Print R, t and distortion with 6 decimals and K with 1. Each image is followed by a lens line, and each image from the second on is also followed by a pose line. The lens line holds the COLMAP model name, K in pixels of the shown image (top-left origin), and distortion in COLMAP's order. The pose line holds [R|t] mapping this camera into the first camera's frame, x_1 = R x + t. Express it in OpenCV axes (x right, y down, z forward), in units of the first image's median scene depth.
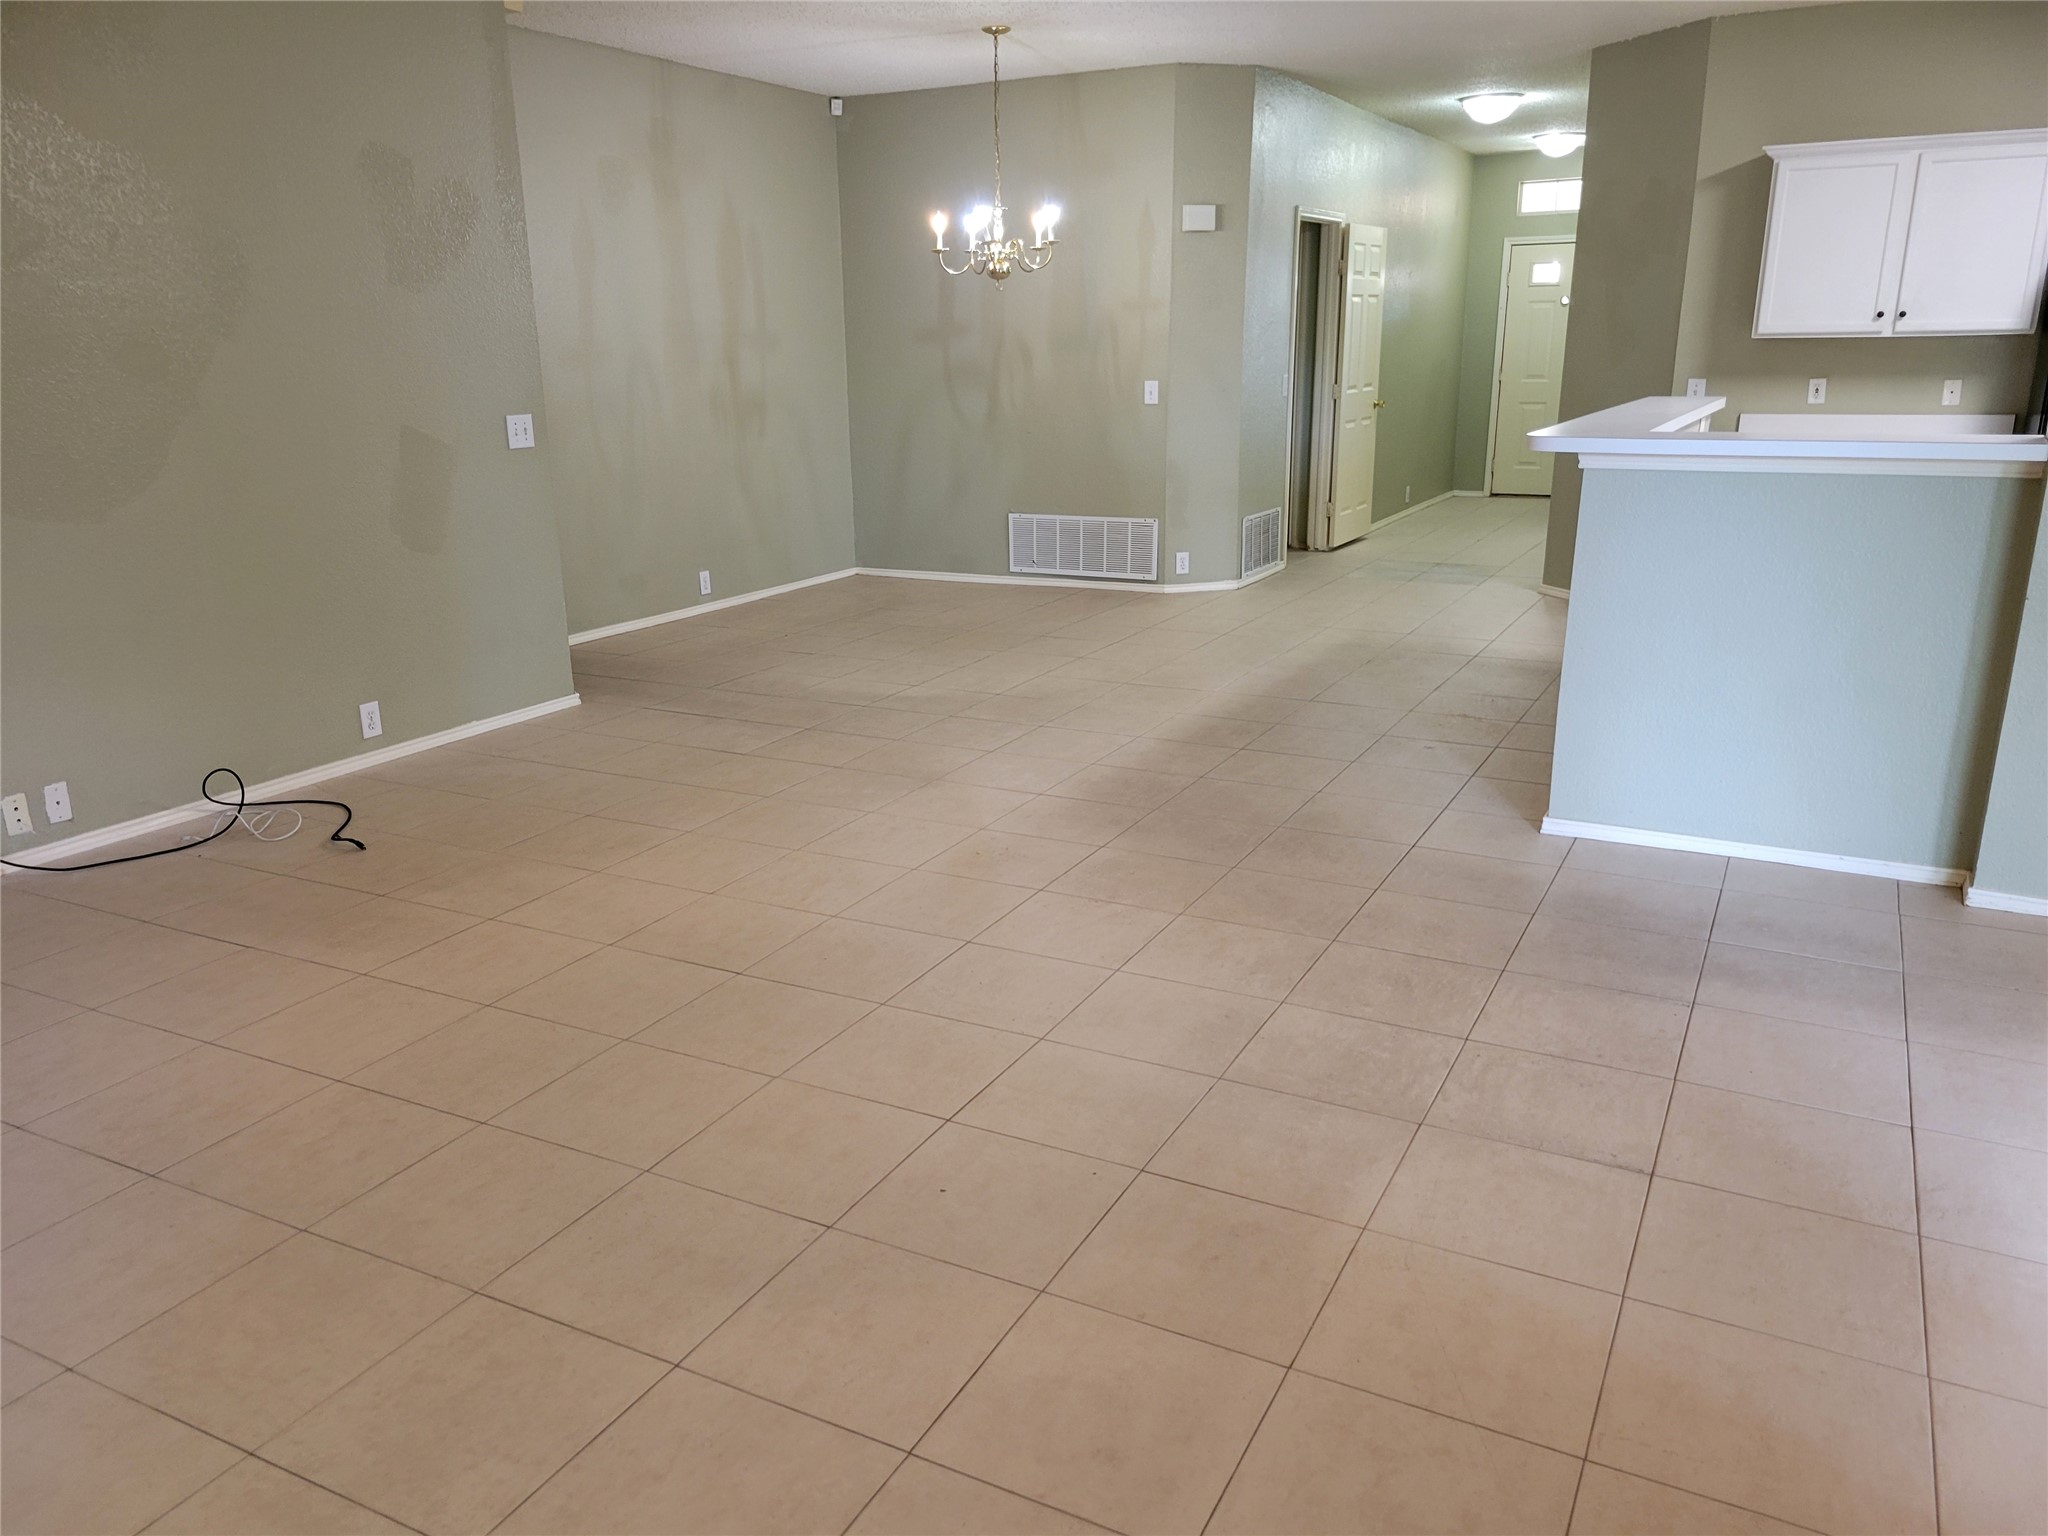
lens RADIAL K [[1524.6, 0, 1029.4], [0, 1524.6, 781.1], [0, 0, 1]] dist [0.046018, -0.028109]
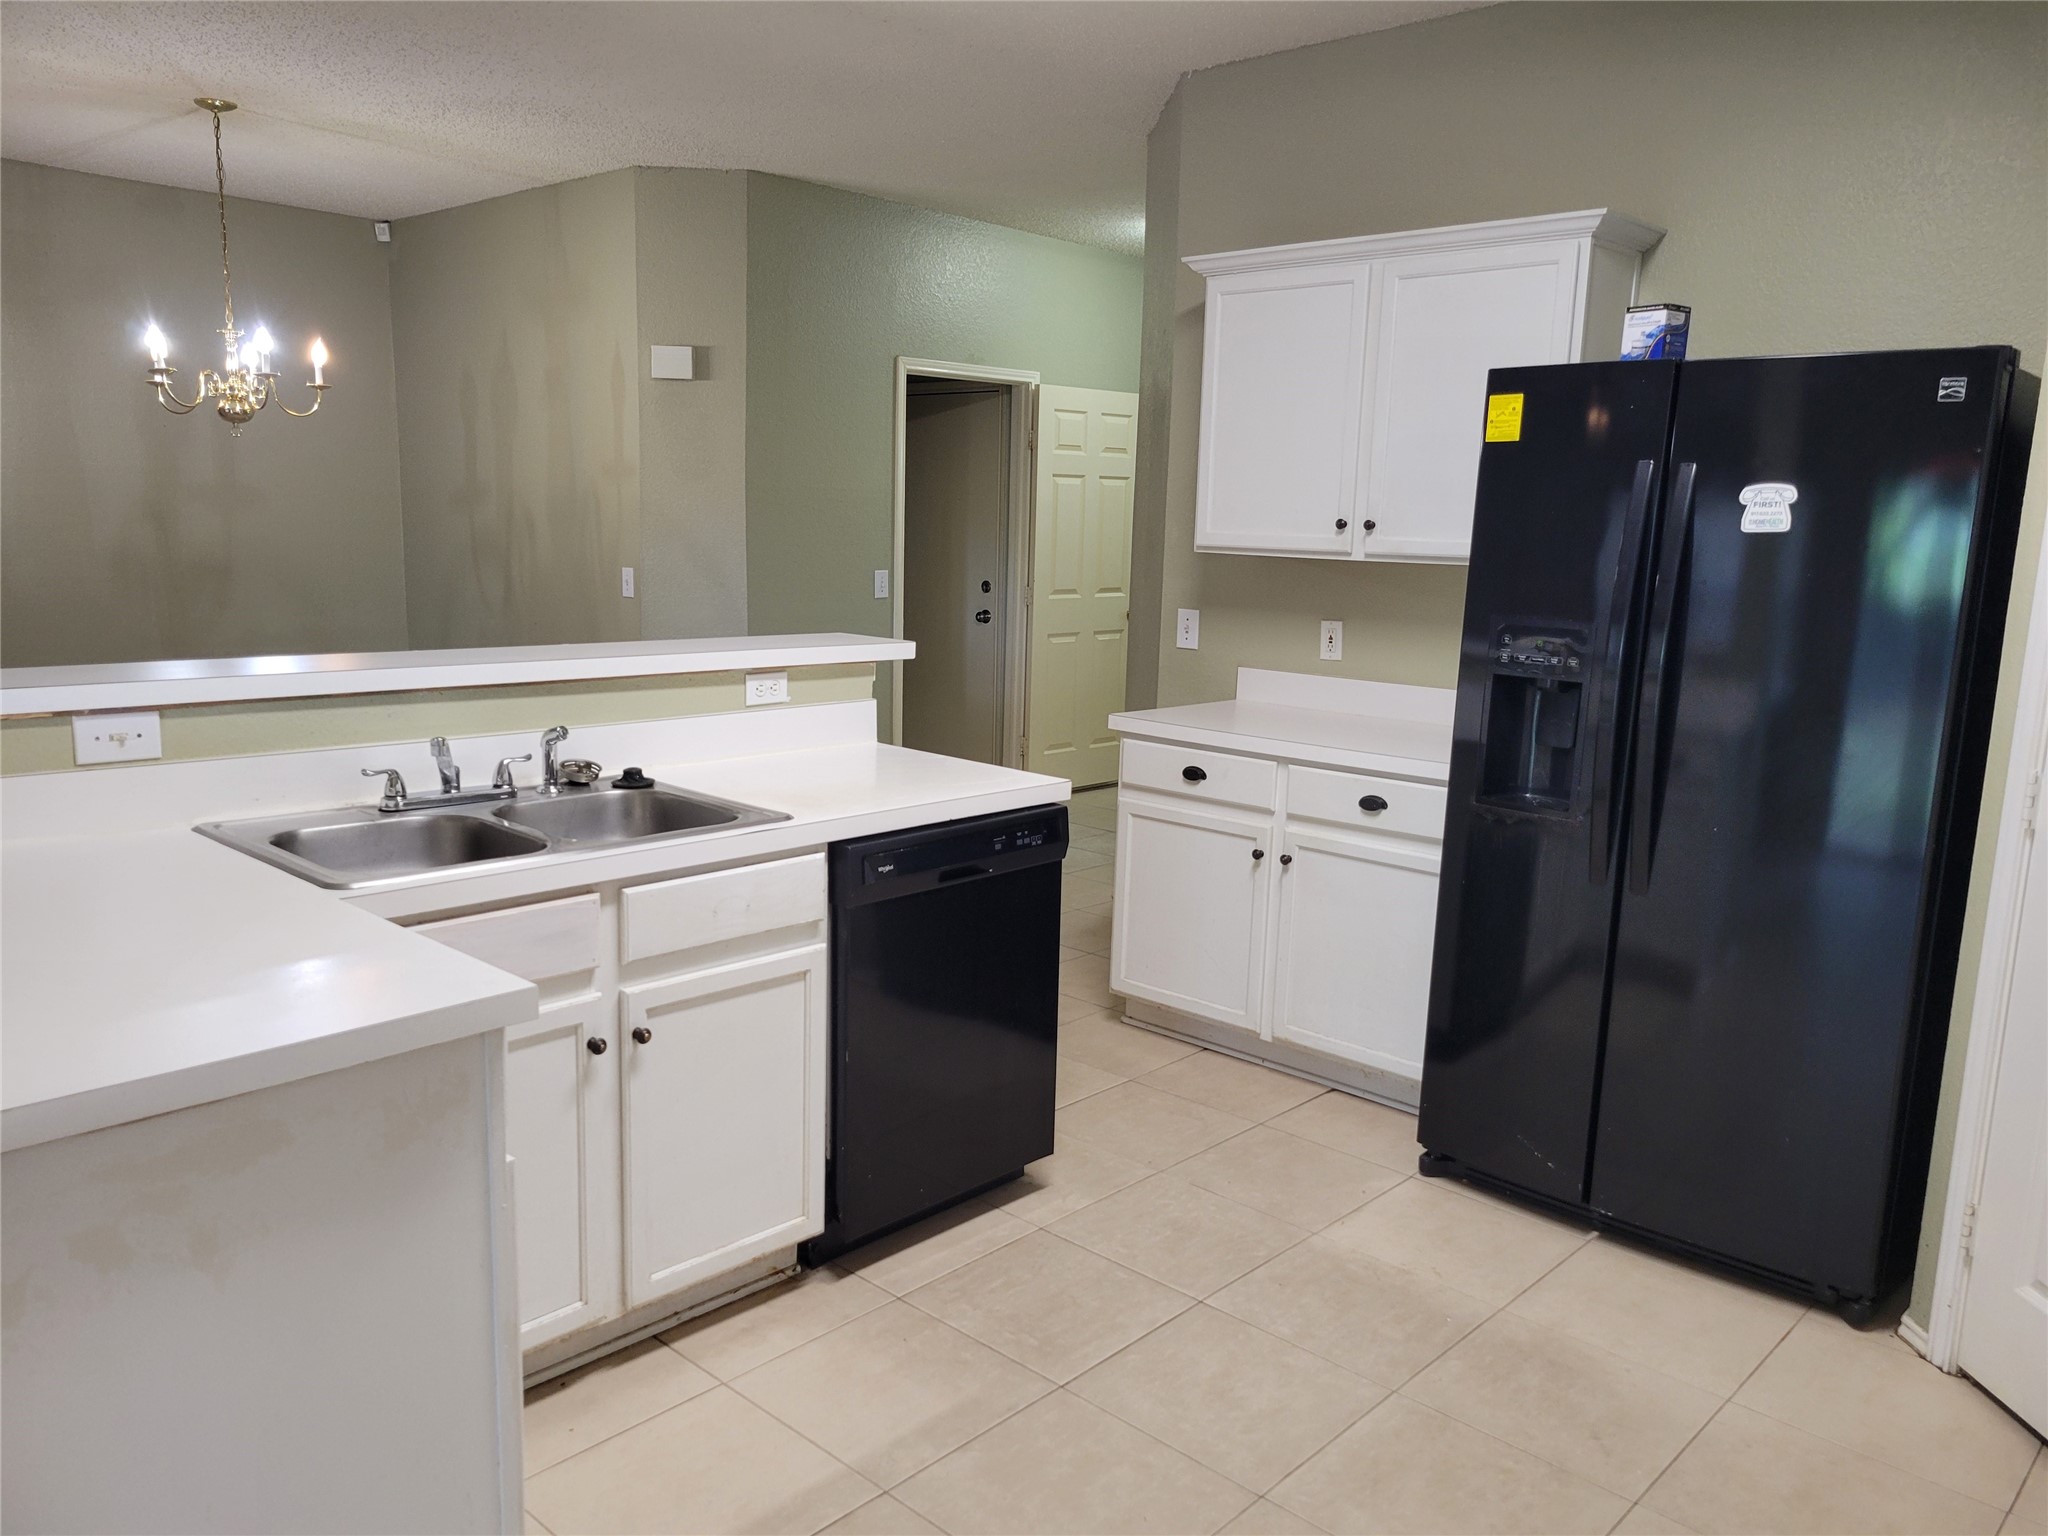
lens RADIAL K [[1524.6, 0, 1011.4], [0, 1524.6, 779.7], [0, 0, 1]] dist [0.046018, -0.028109]
pose [[0.963276, 0.086103, -0.254335, 0.484801], [-0.114156, 0.988651, -0.097658, -0.107745], [0.243040, 0.123105, 0.962173, 0.336191]]
